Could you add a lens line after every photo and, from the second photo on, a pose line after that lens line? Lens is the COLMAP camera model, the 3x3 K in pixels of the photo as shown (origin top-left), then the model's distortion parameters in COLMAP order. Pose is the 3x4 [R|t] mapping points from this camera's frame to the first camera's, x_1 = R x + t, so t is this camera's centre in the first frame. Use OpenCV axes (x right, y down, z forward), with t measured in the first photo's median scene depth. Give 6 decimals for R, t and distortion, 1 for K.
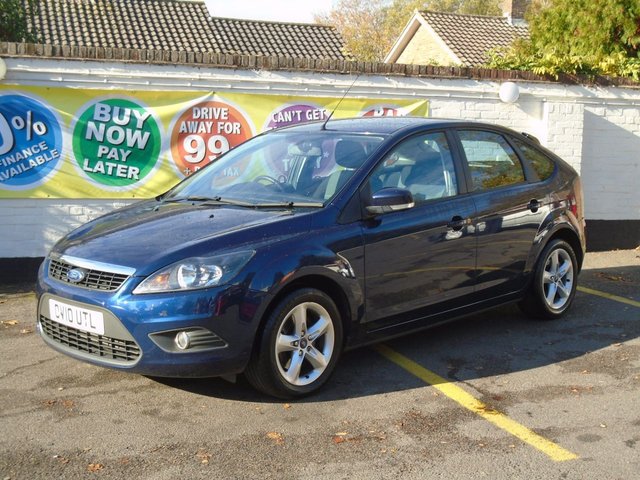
lens RADIAL K [[879.8, 0, 319.7], [0, 879.8, 240.1], [0, 0, 1]] dist [-0.021823, 0.012103]
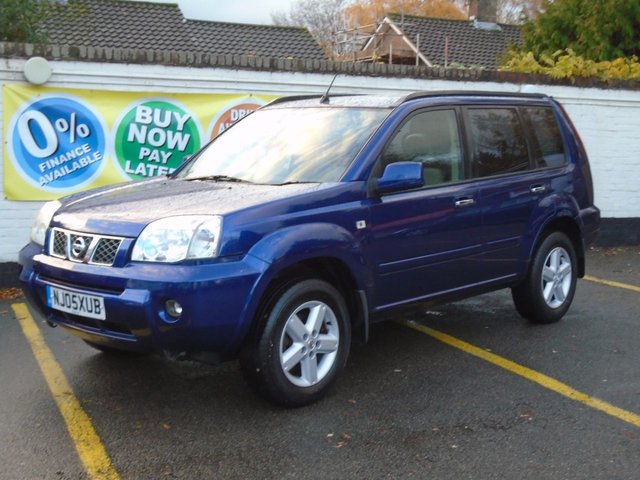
lens RADIAL K [[873.5, 0, 318.4], [0, 873.5, 241.4], [0, 0, 1]] dist [-0.023695, 0.043096]
pose [[0.998509, -0.009709, 0.053710, -0.101129], [0.009665, 0.999953, 0.001078, 0.000731], [-0.053718, -0.000558, 0.998556, -0.010024]]
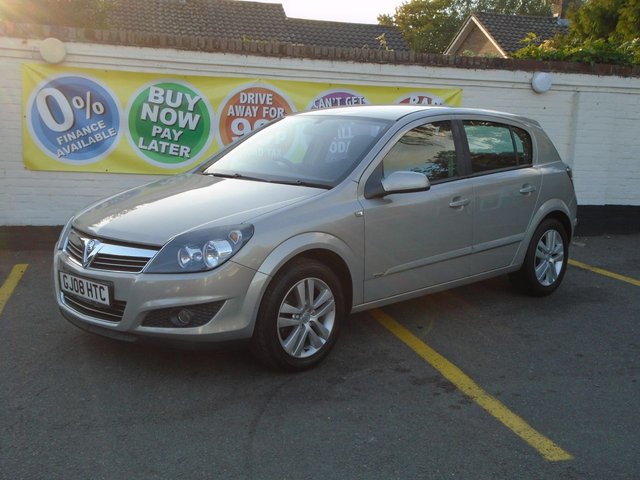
lens RADIAL K [[748.6, 0, 320.1], [0, 748.6, 237.9], [0, 0, 1]] dist [0.111487, -0.021450]
pose [[0.995825, 0.030539, -0.086028, 0.040452], [-0.027933, 0.999118, 0.031337, -0.003234], [0.086909, -0.028803, 0.995800, 0.076923]]
